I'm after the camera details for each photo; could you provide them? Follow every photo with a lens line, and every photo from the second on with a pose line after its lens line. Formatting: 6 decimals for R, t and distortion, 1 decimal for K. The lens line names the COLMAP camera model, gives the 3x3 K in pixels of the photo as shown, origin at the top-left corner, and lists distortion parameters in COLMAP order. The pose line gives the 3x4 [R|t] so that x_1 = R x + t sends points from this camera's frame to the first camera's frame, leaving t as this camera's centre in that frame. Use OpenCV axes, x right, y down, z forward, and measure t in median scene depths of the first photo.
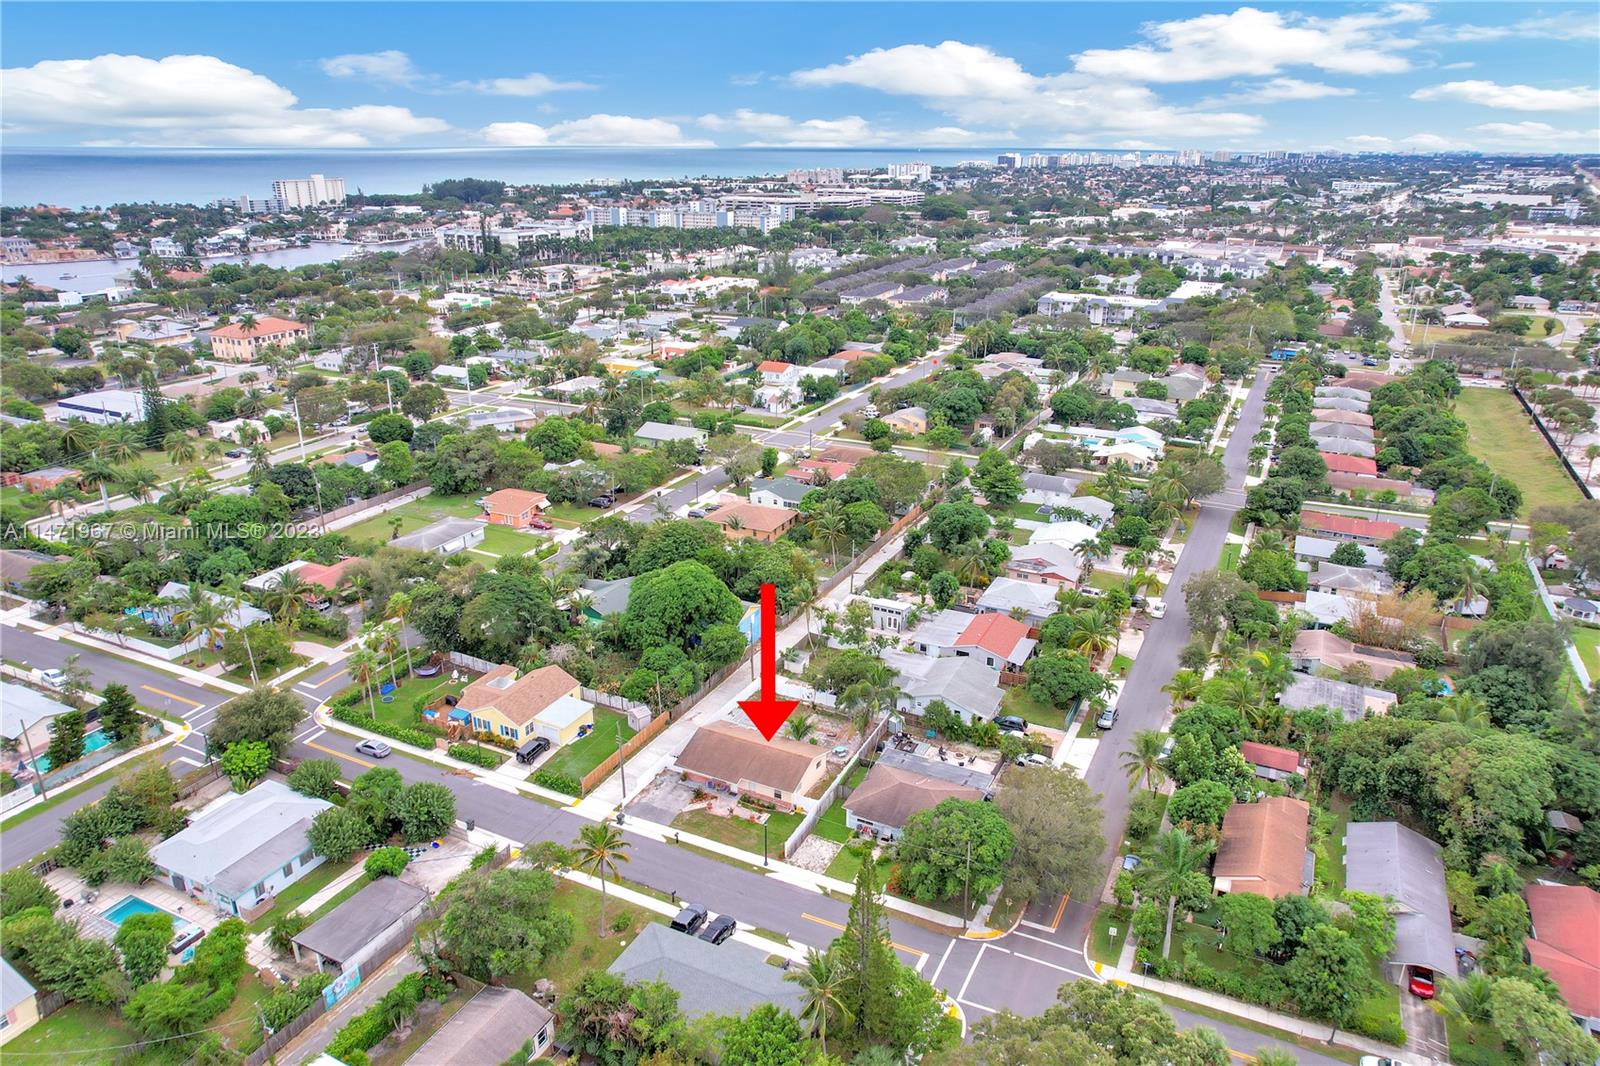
lens RADIAL K [[1039.2, 0, 802.4], [0, 1039.2, 536.5], [0, 0, 1]] dist [-0.058966, 0.032773]
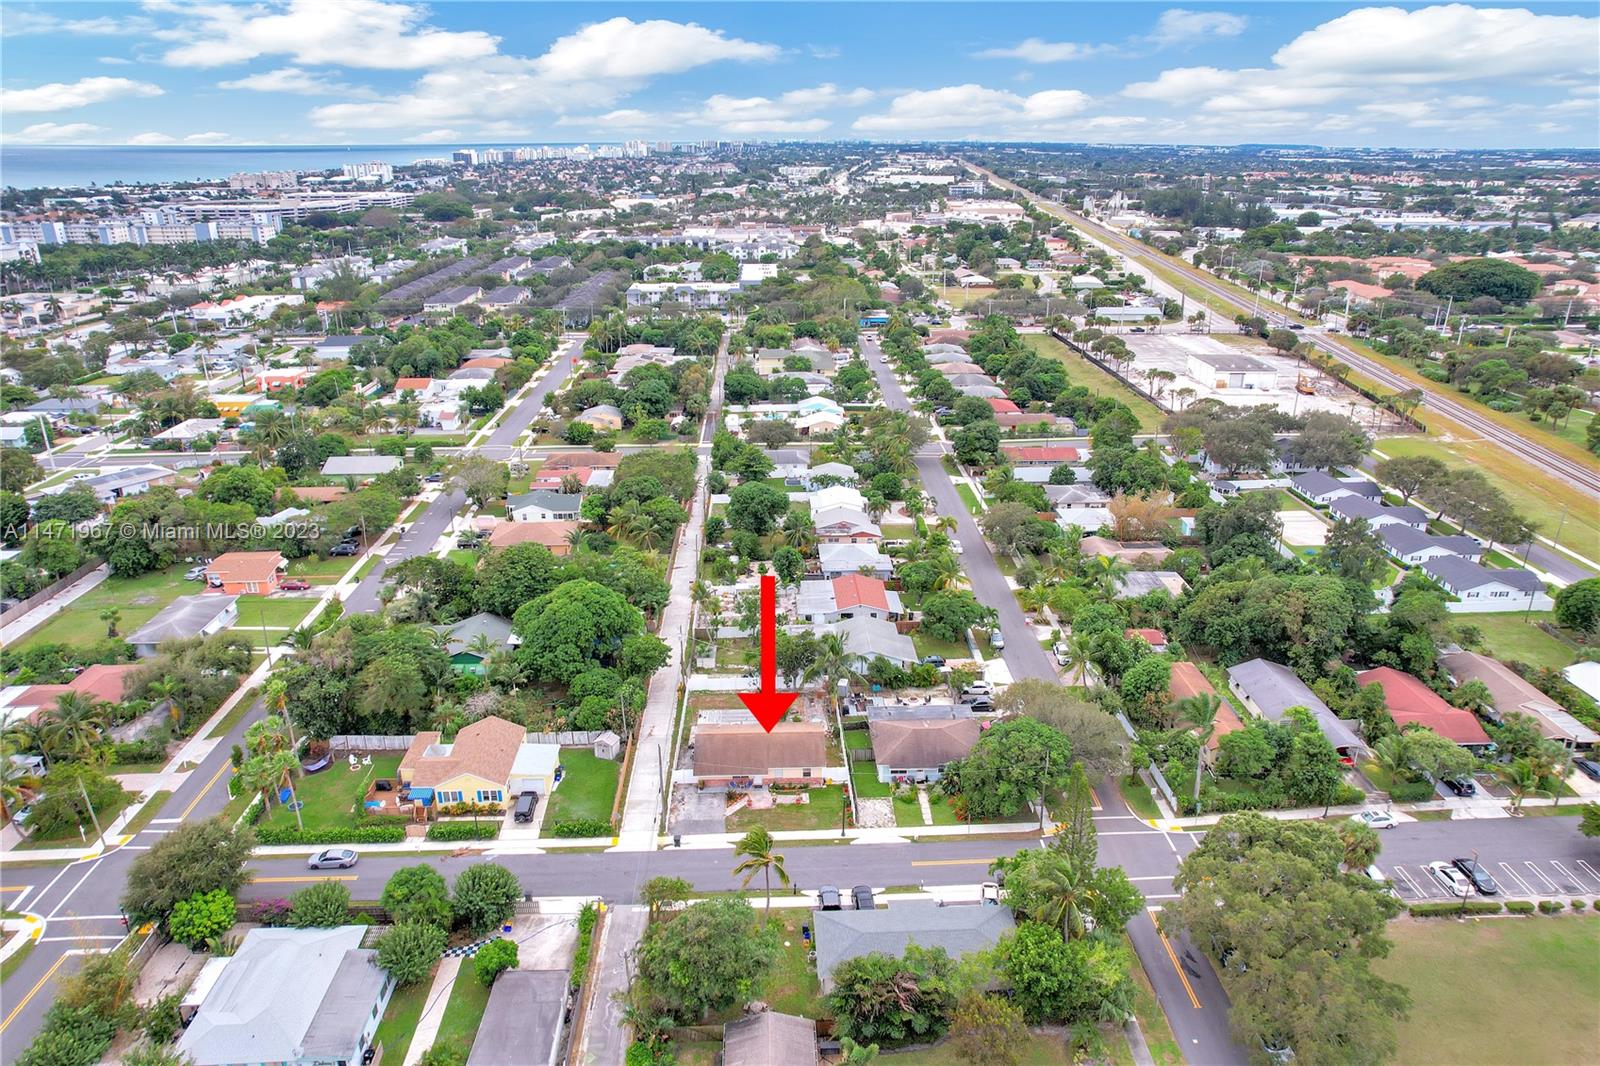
lens RADIAL K [[1039.2, 0, 812.8], [0, 1039.2, 535.5], [0, 0, 1]] dist [-0.058966, 0.032773]
pose [[0.877861, -0.174198, 0.446110, -0.235437], [0.172408, 0.983999, 0.044966, -0.015524], [-0.446805, 0.037439, 0.893848, 0.035824]]
